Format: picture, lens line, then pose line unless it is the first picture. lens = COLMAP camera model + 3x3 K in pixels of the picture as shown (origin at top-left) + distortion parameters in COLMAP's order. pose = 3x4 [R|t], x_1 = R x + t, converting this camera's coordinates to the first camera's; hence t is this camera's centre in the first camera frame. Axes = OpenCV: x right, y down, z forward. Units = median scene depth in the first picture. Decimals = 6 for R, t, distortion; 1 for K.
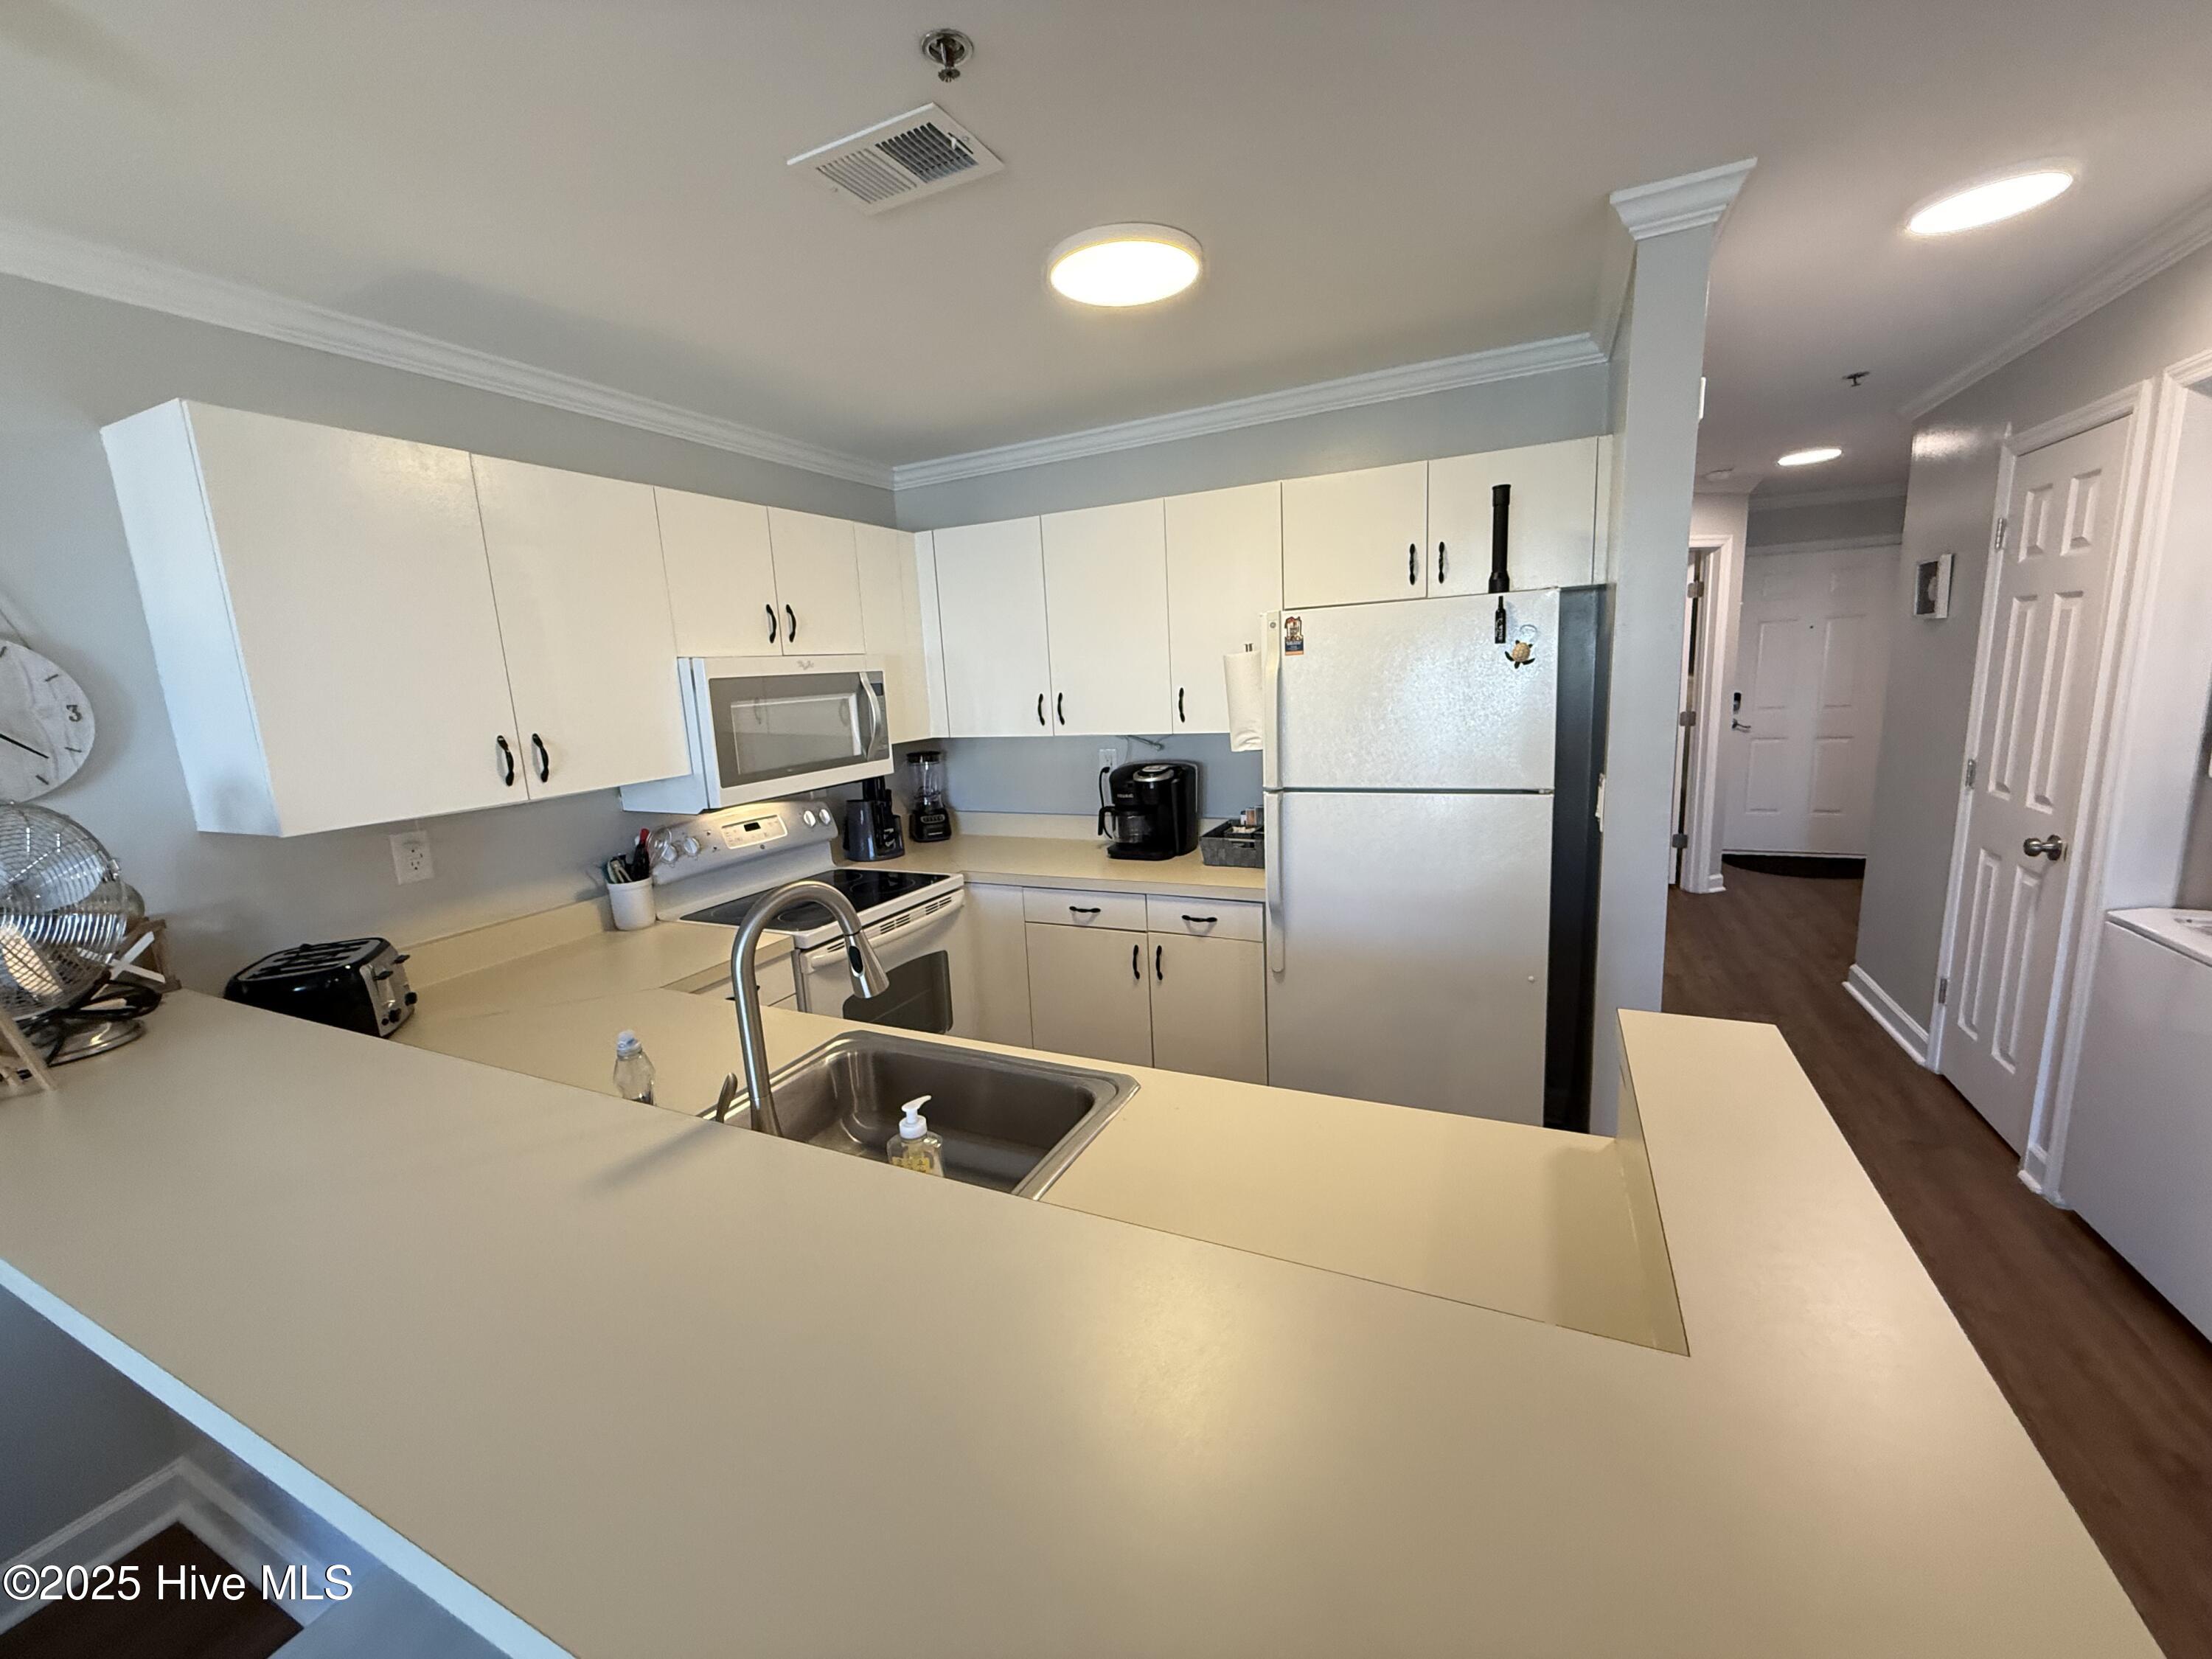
lens RADIAL K [[880.2, 0, 1098.8], [0, 880.2, 829.9], [0, 0, 1]] dist [-0.000516, -0.000048]
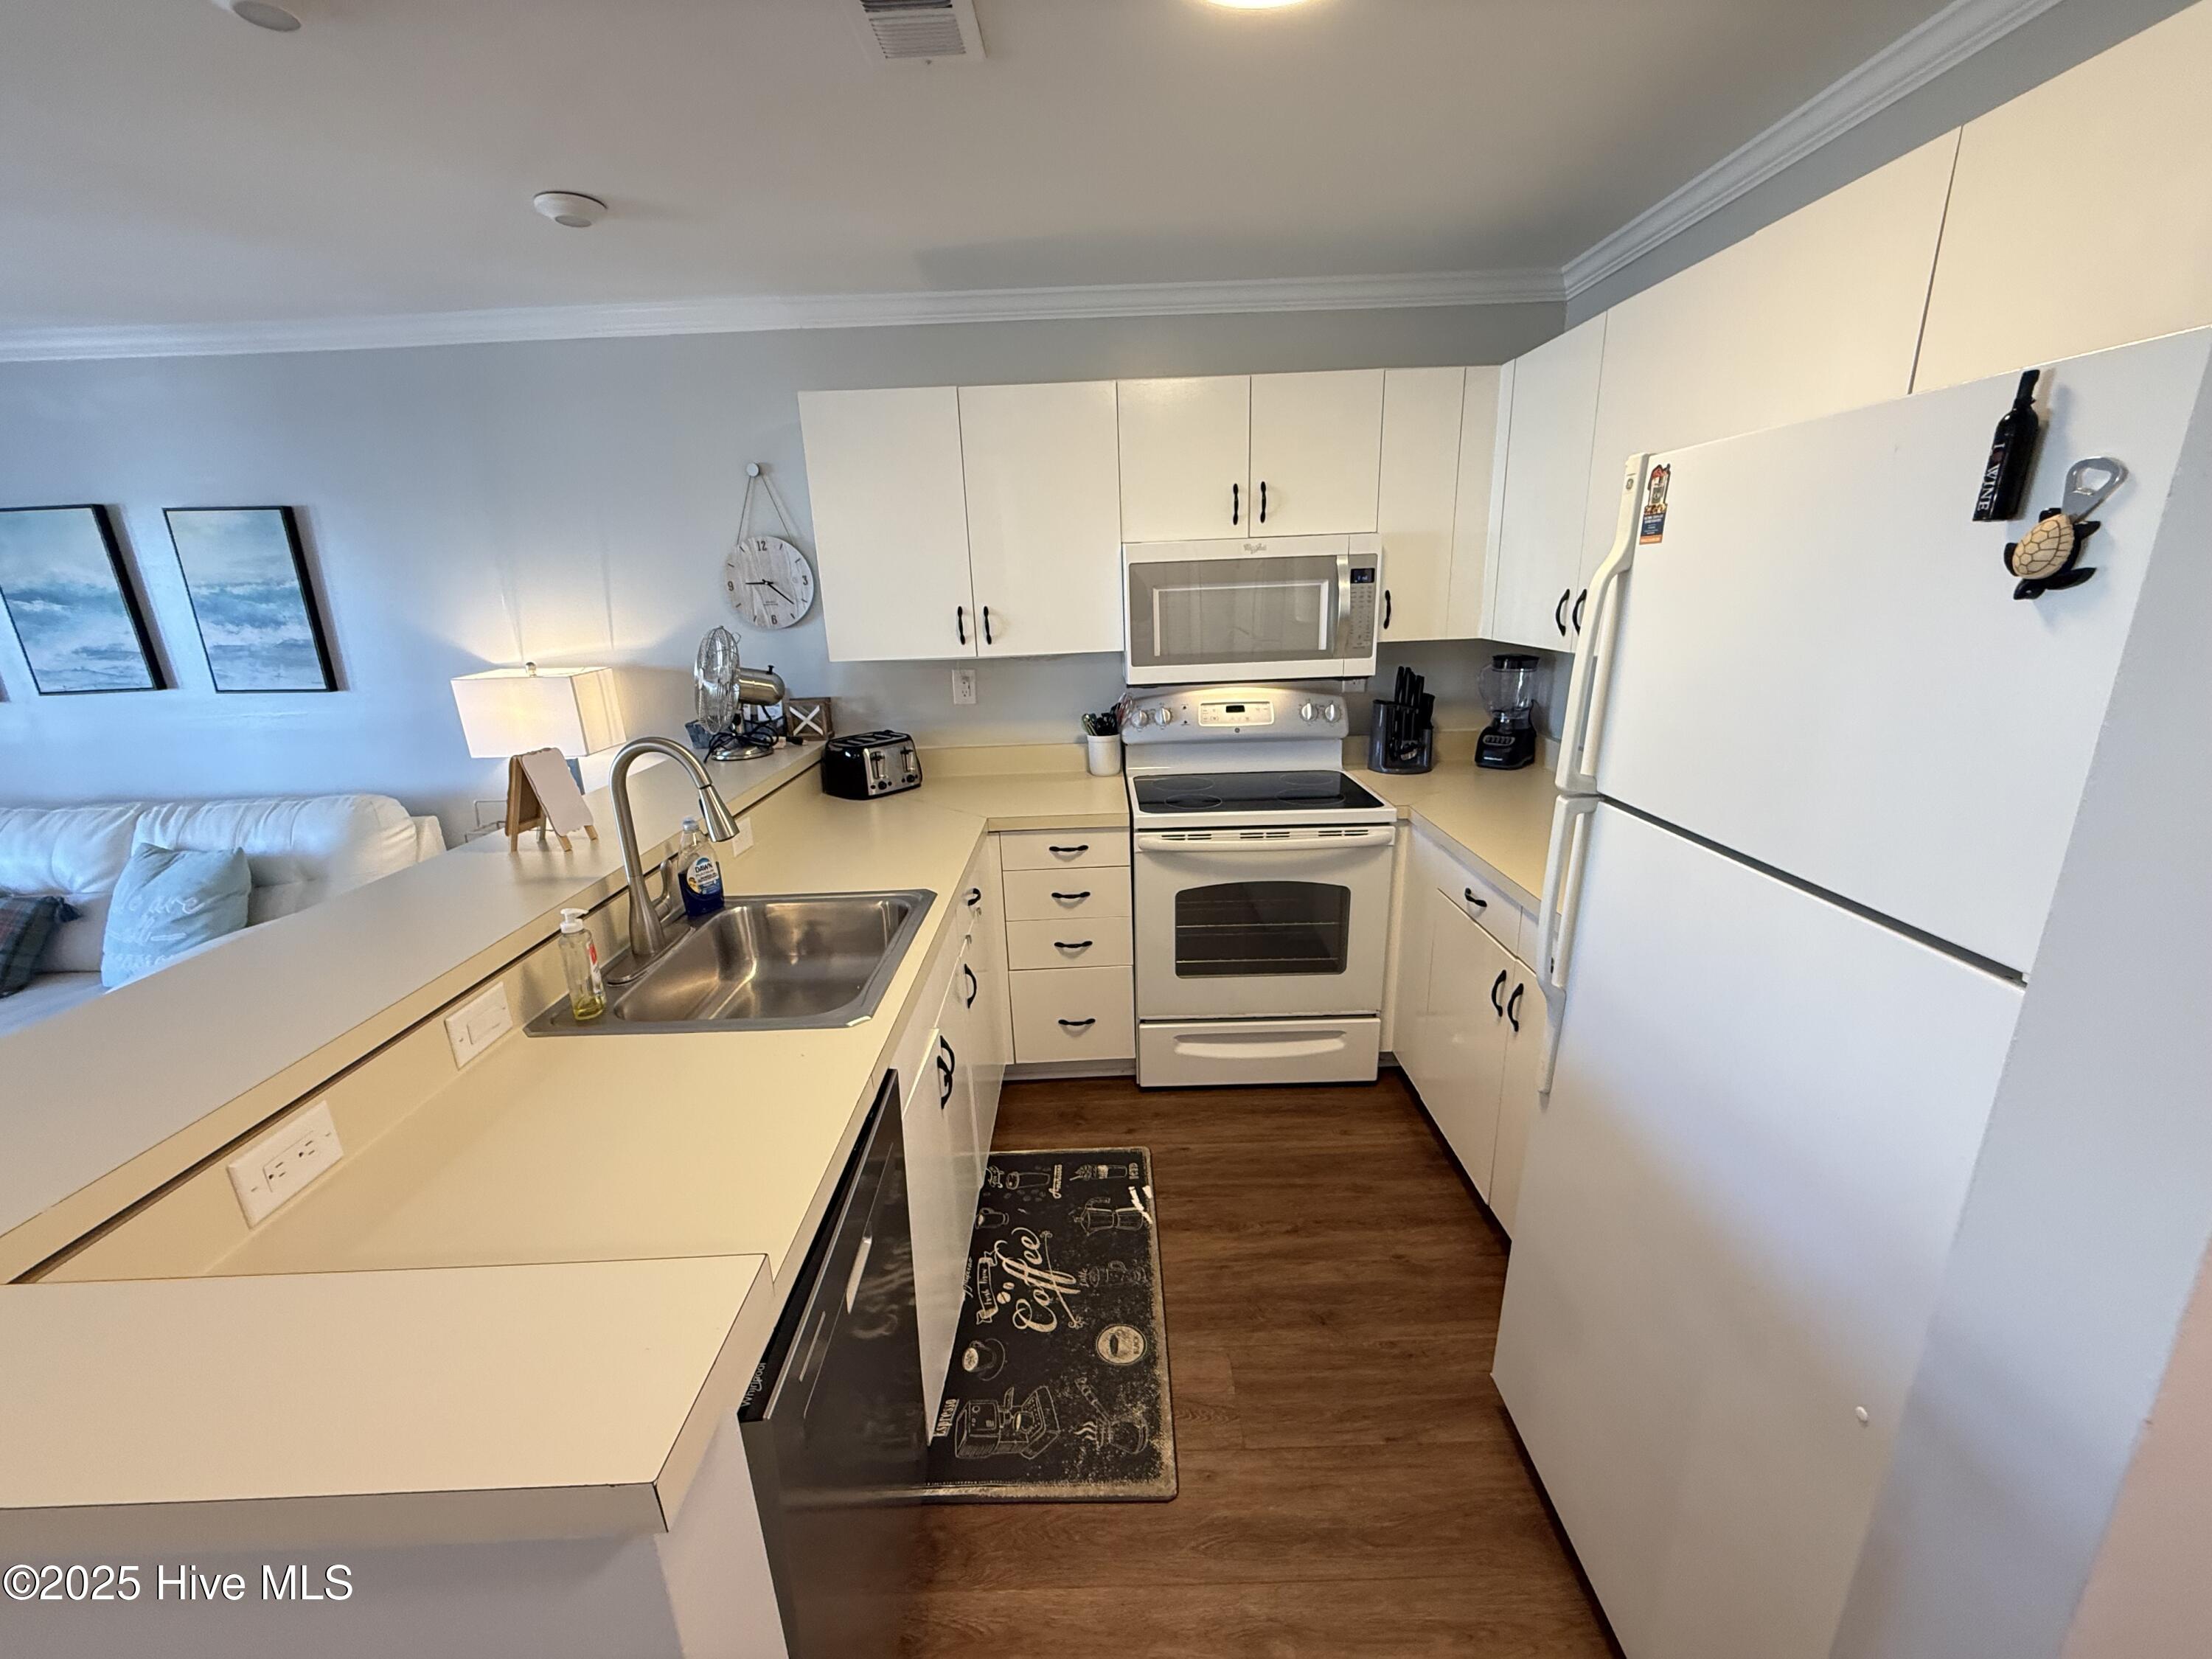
lens RADIAL K [[880.2, 0, 1098.8], [0, 880.2, 829.9], [0, 0, 1]] dist [-0.000516, -0.000048]
pose [[0.439647, 0.282395, -0.852622, 0.457125], [-0.149558, 0.959051, 0.240527, -0.092594], [0.885631, 0.021770, 0.463878, 0.390265]]
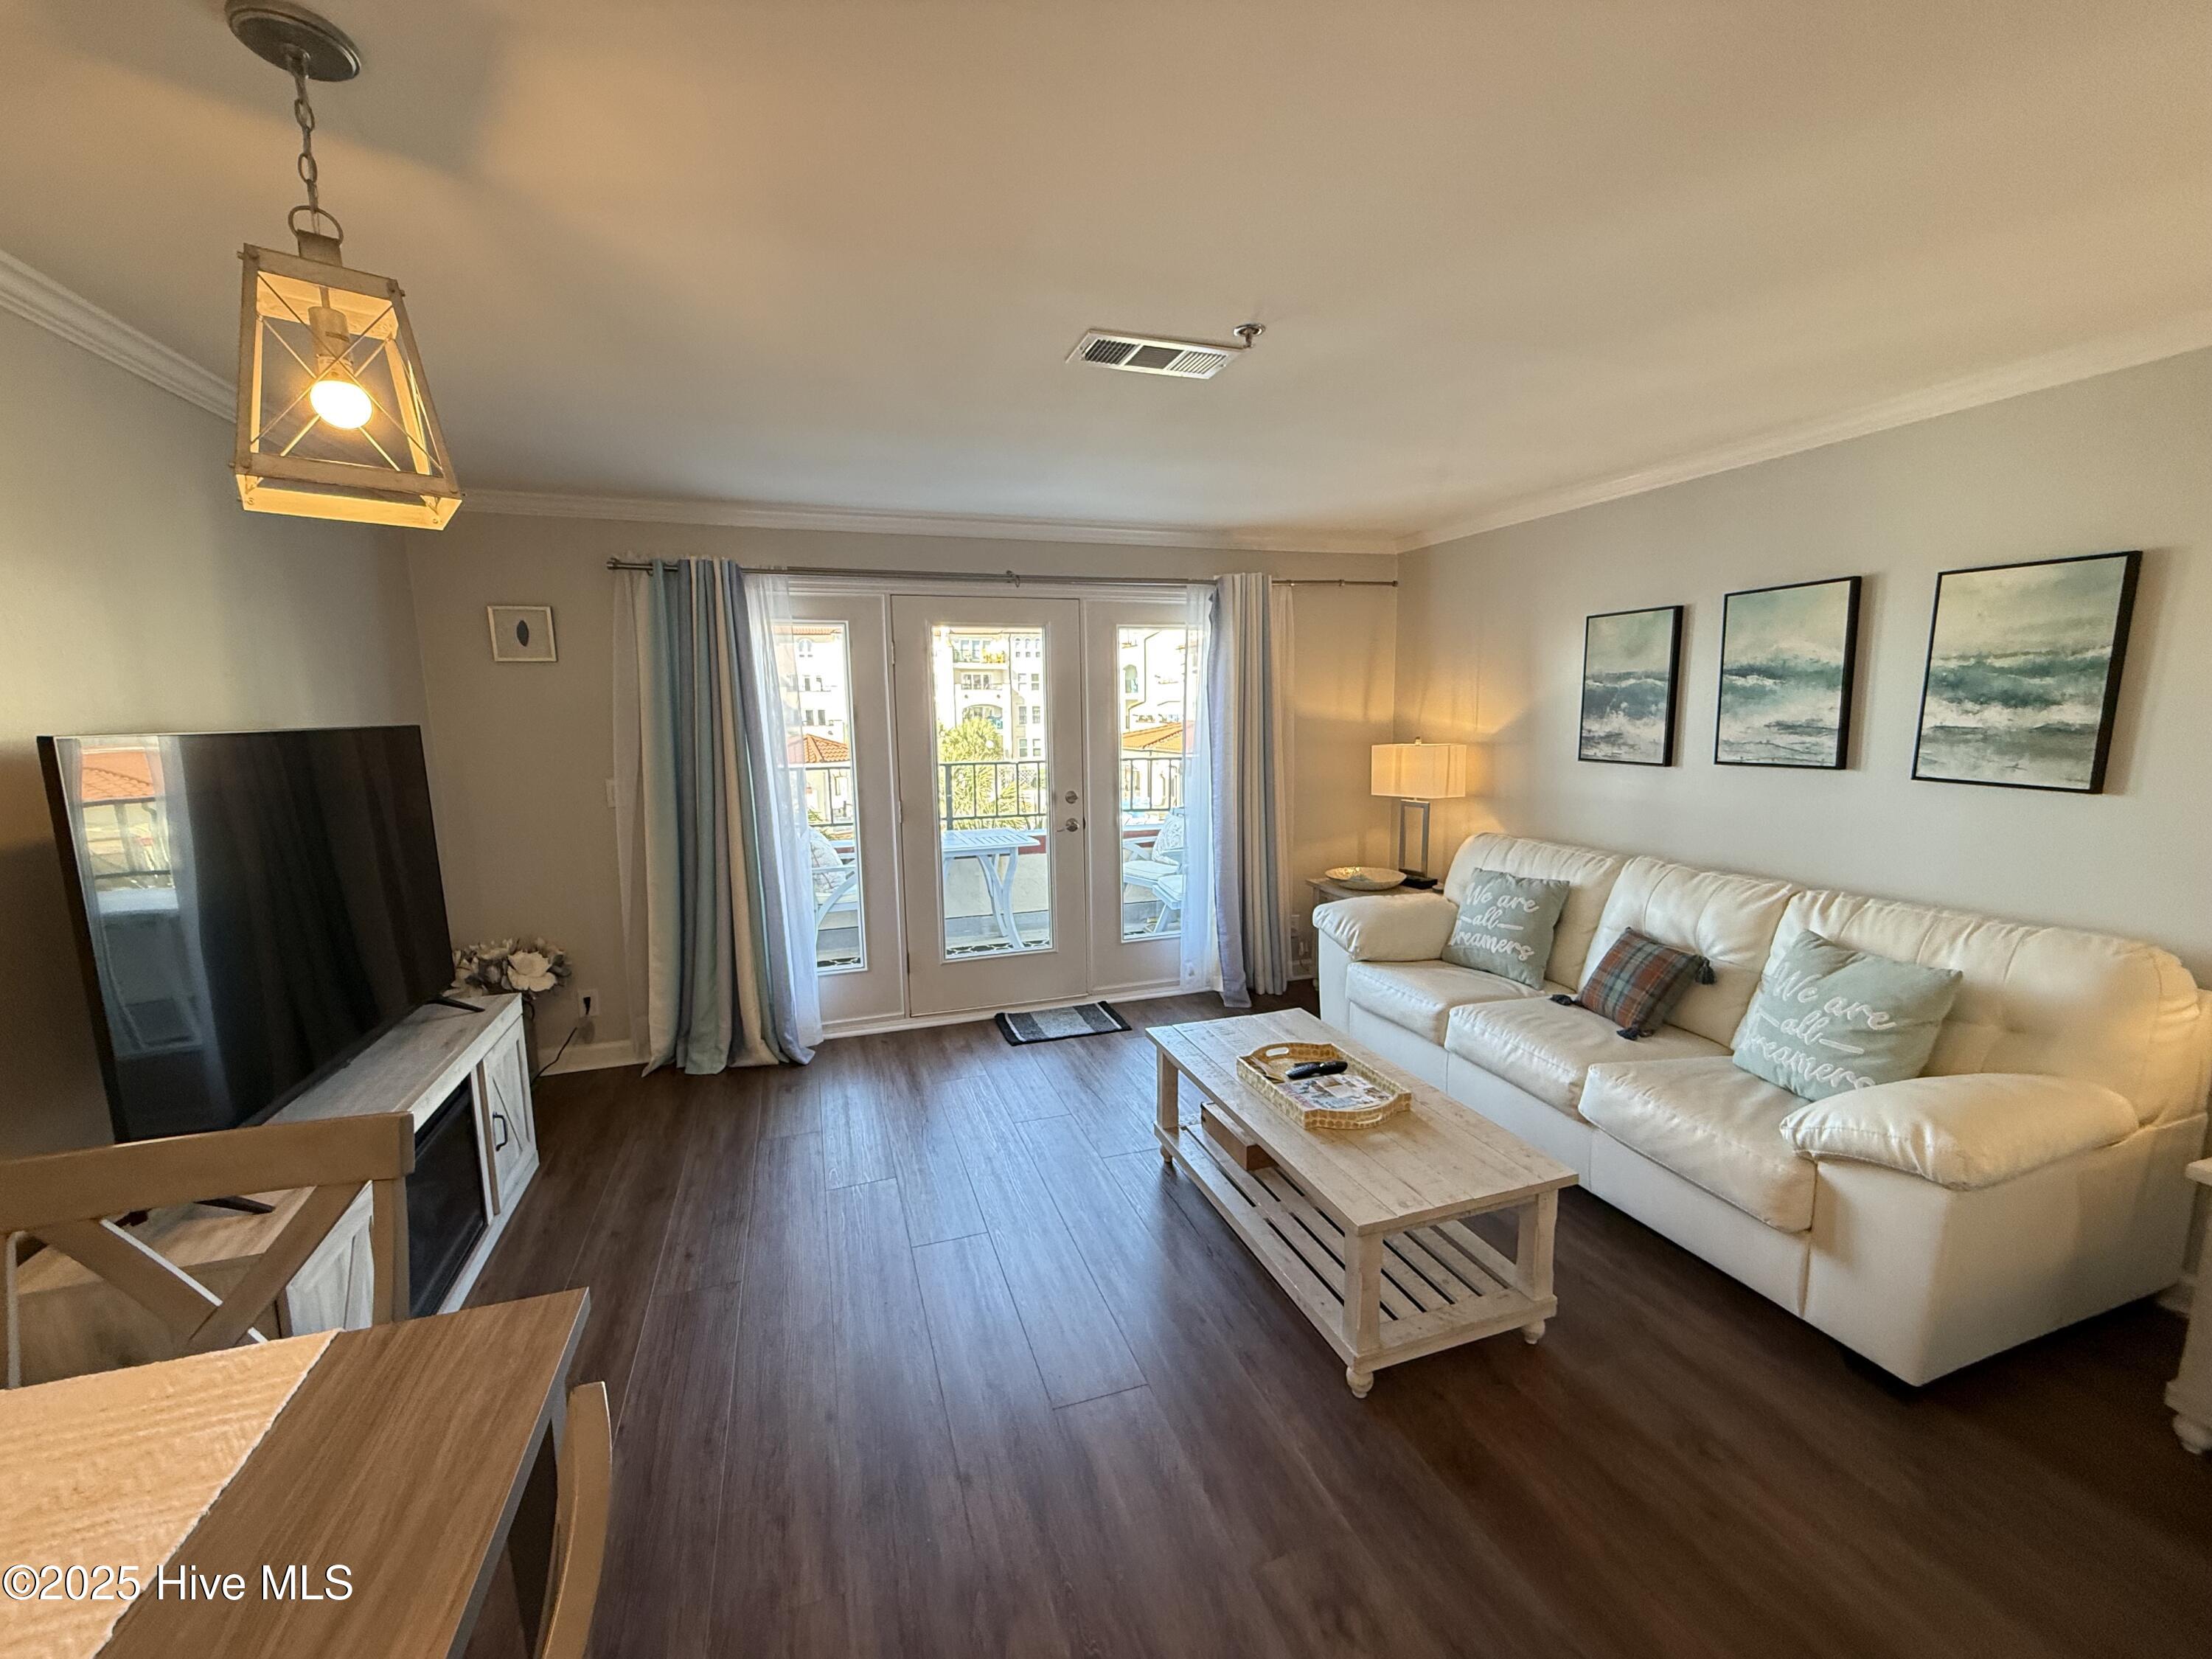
lens RADIAL K [[880.2, 0, 1098.8], [0, 880.2, 829.9], [0, 0, 1]] dist [-0.000516, -0.000048]
pose [[-0.709517, 0.161635, -0.685901, 0.284046], [-0.070648, 0.952120, 0.297451, 0.000050], [0.701138, 0.259504, -0.664126, -0.036249]]
